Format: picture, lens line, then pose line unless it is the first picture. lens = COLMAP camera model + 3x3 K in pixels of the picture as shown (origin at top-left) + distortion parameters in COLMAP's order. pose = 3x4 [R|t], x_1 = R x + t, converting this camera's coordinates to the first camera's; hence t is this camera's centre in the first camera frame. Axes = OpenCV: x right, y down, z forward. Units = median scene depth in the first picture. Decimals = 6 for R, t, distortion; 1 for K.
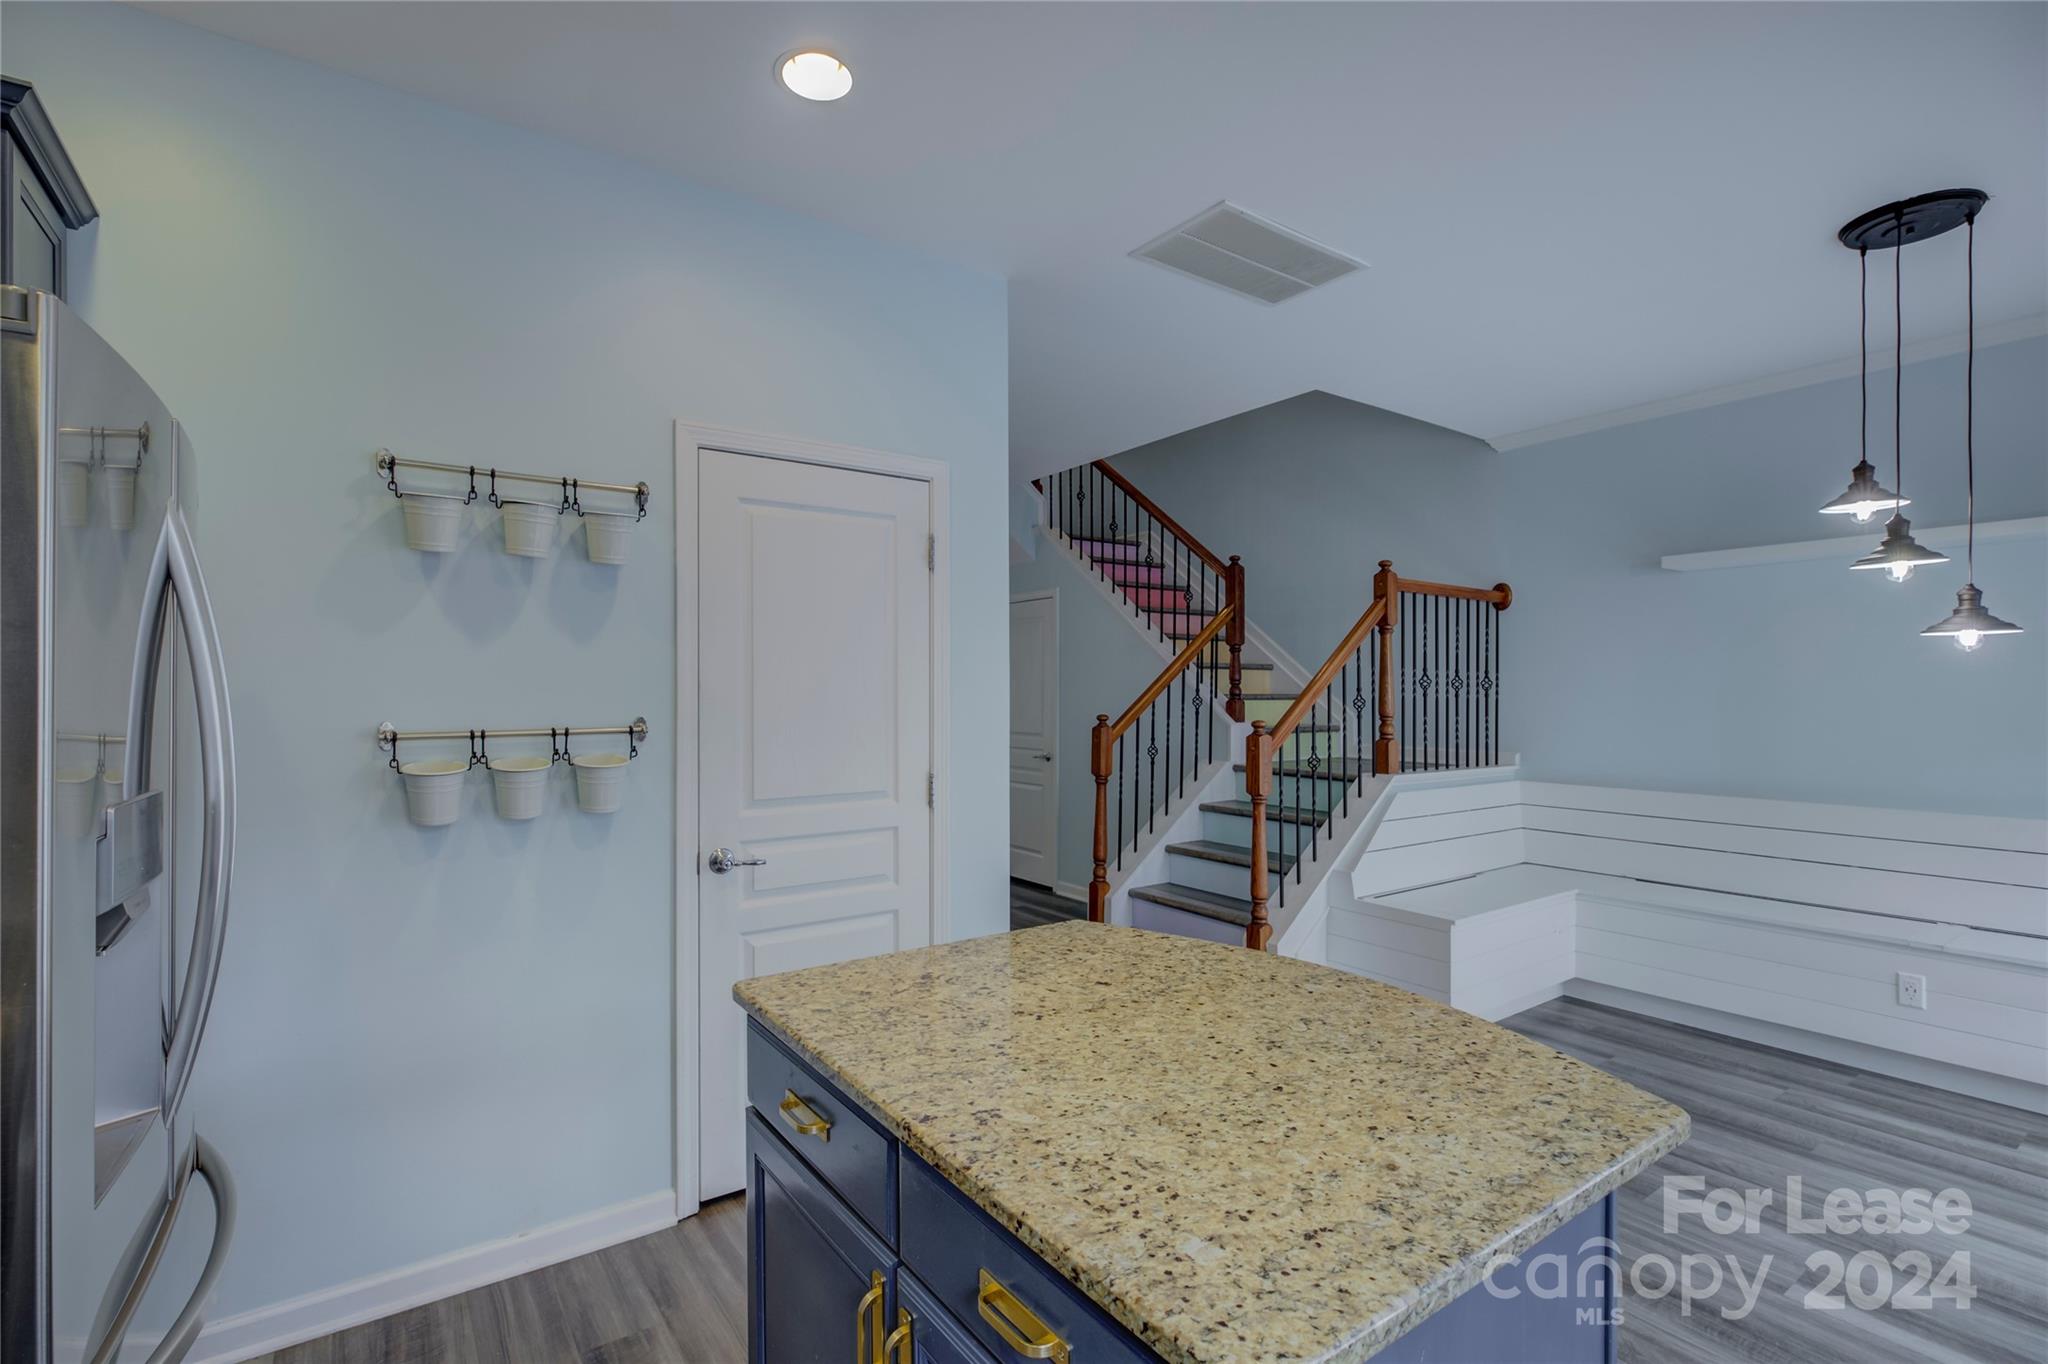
lens RADIAL K [[950.7, 0, 968.0], [0, 950.7, 699.4], [0, 0, 1]] dist [-0.009493, -0.000389]
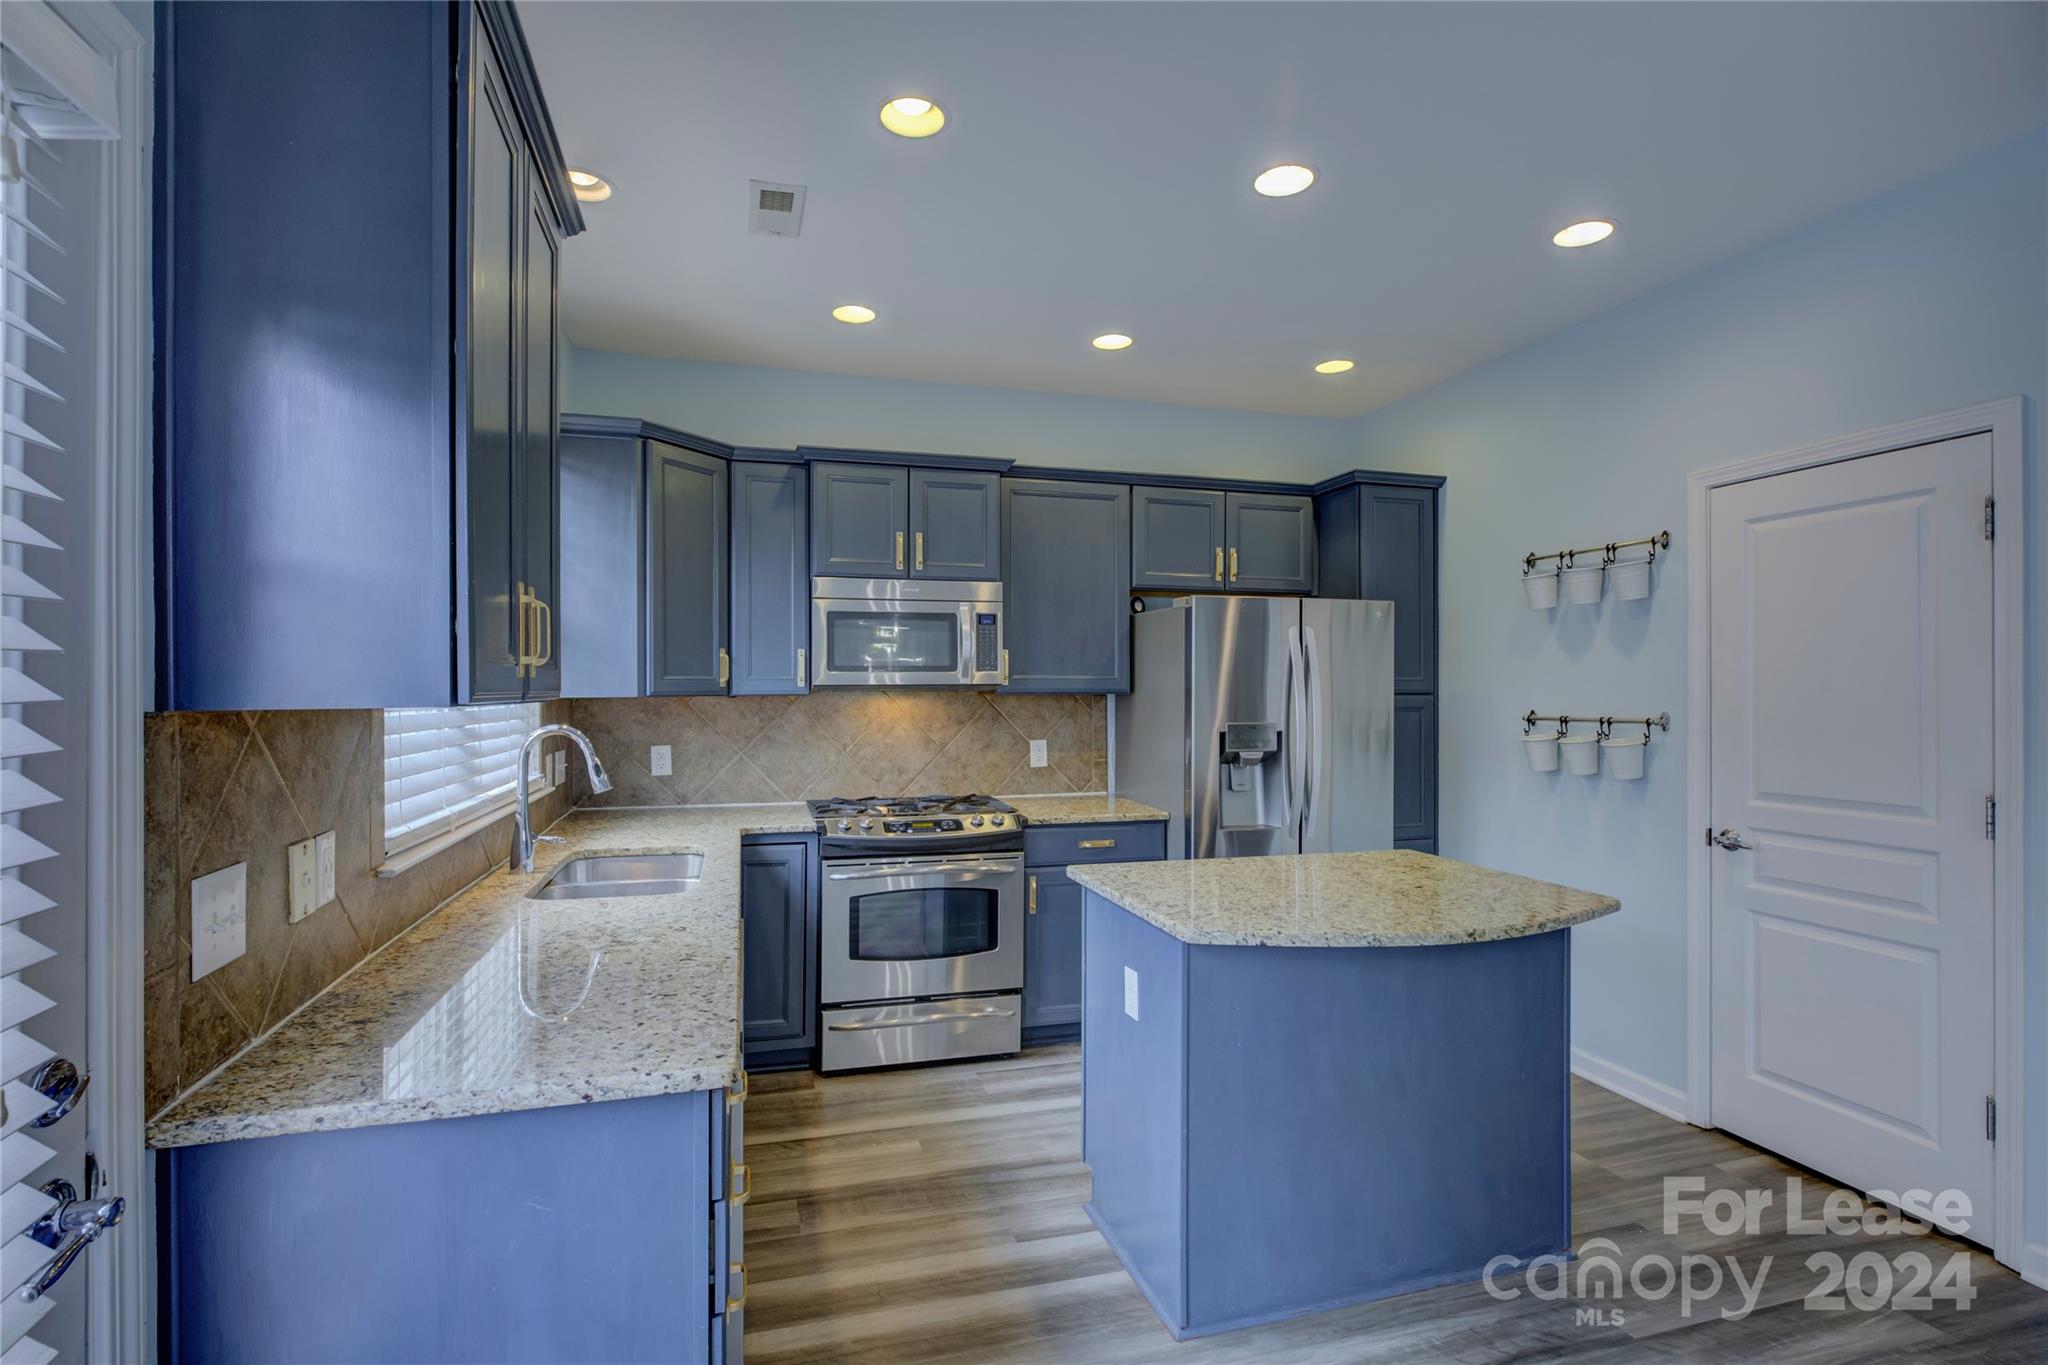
lens RADIAL K [[950.7, 0, 1021.4], [0, 950.7, 683.1], [0, 0, 1]] dist [-0.009493, -0.000389]
pose [[-0.310847, -0.005937, -0.950442, 1.197936], [-0.006860, 0.999968, -0.004003, -0.010362], [0.950435, 0.005275, -0.310878, 0.586517]]
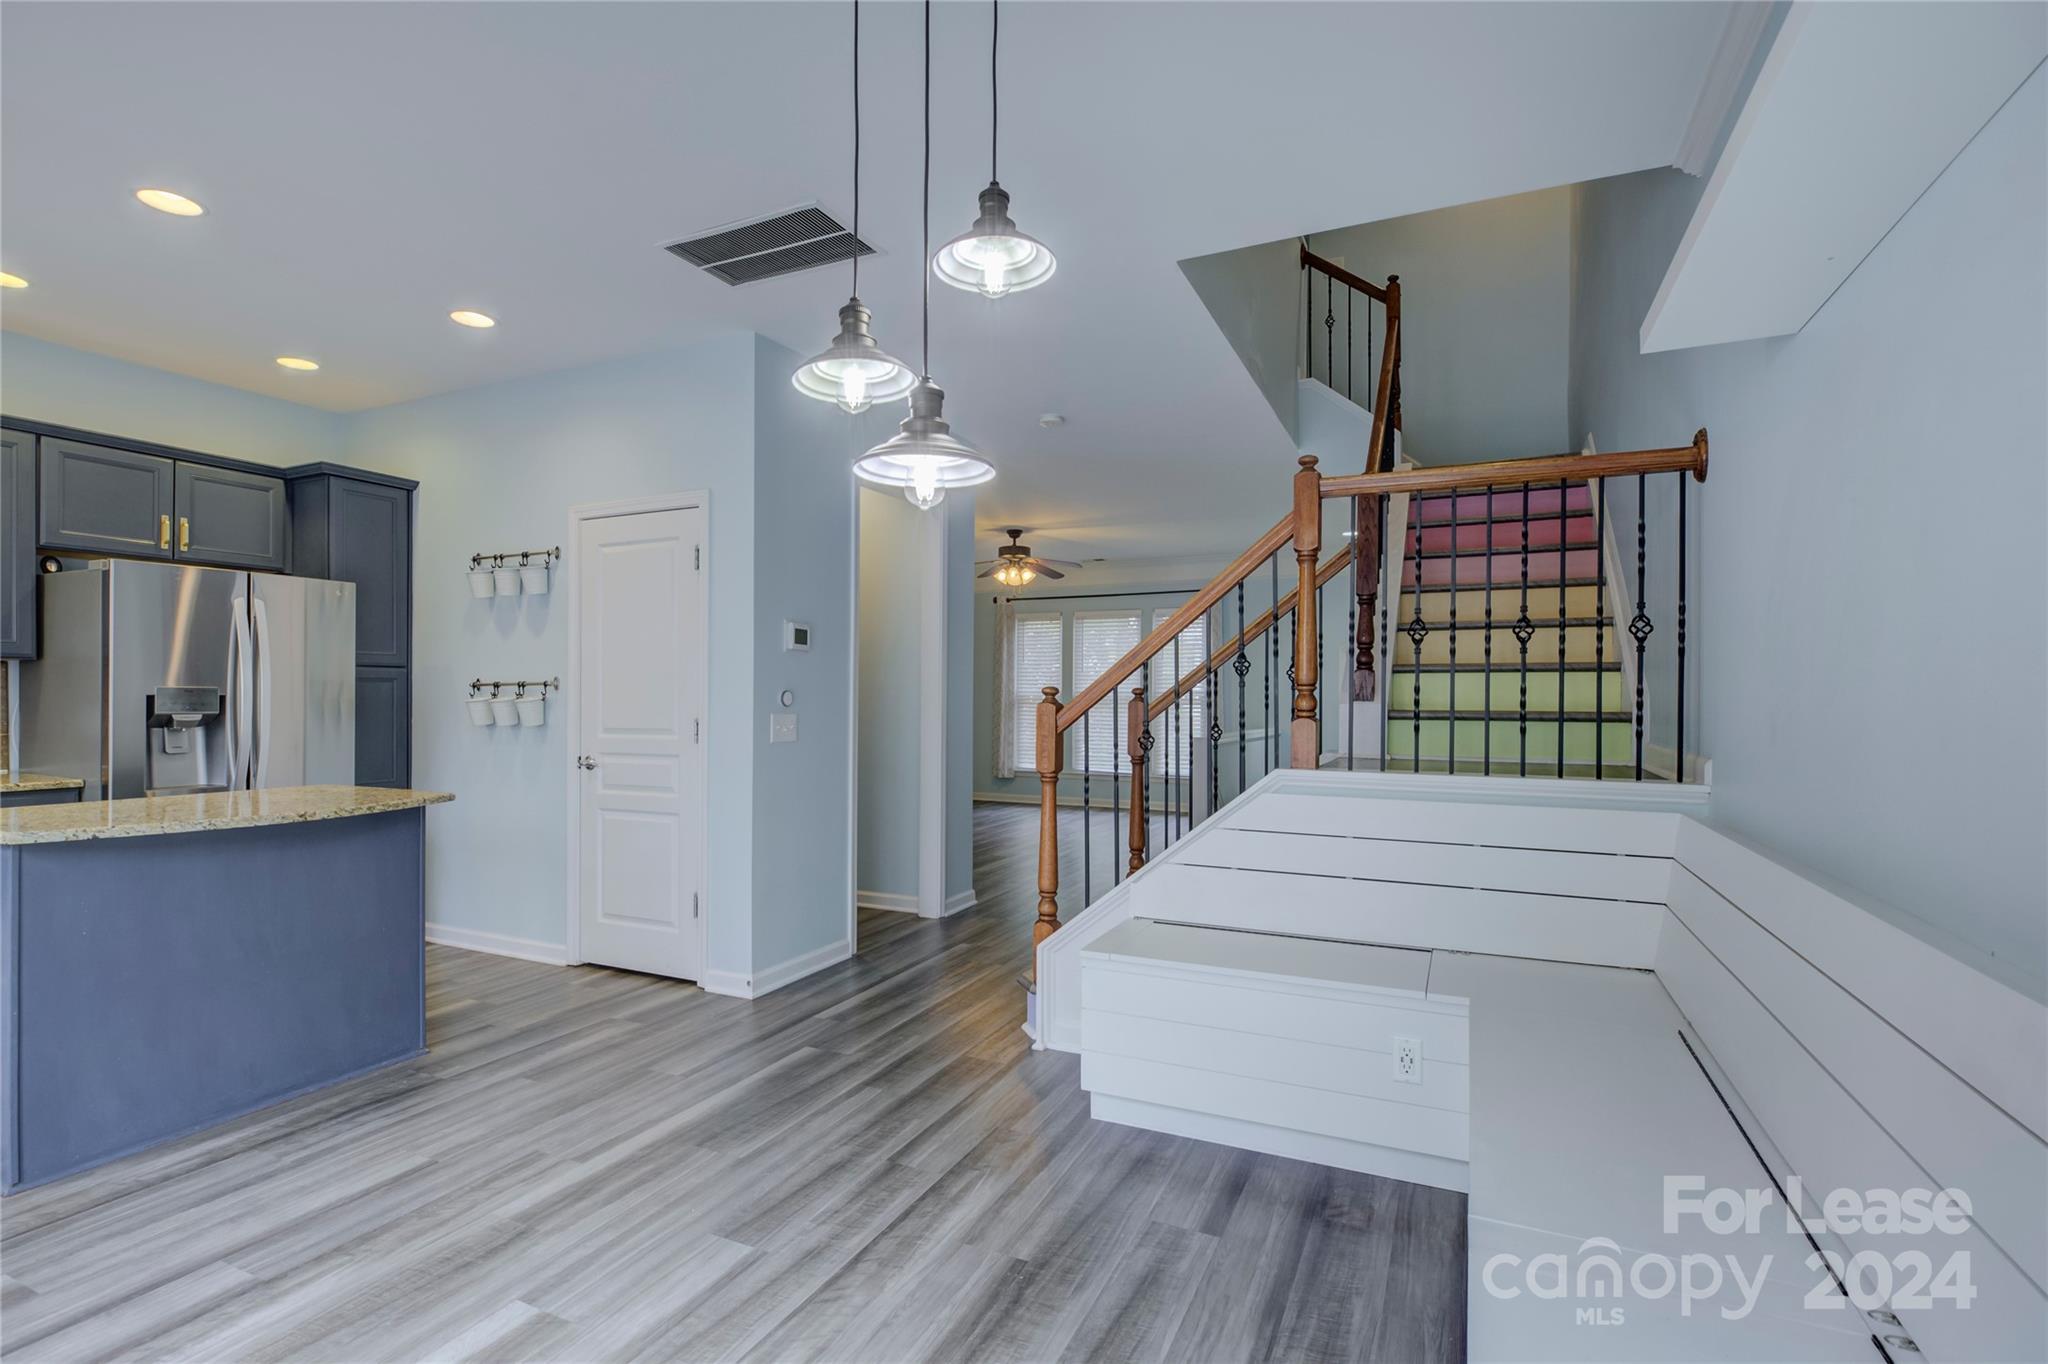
lens RADIAL K [[950.7, 0, 1008.6], [0, 950.7, 697.4], [0, 0, 1]] dist [-0.009493, -0.000389]
pose [[0.500076, 0.003316, -0.865975, 1.708756], [-0.008647, 0.999962, -0.001165, 0.055023], [0.865938, 0.008070, 0.500086, 0.872846]]
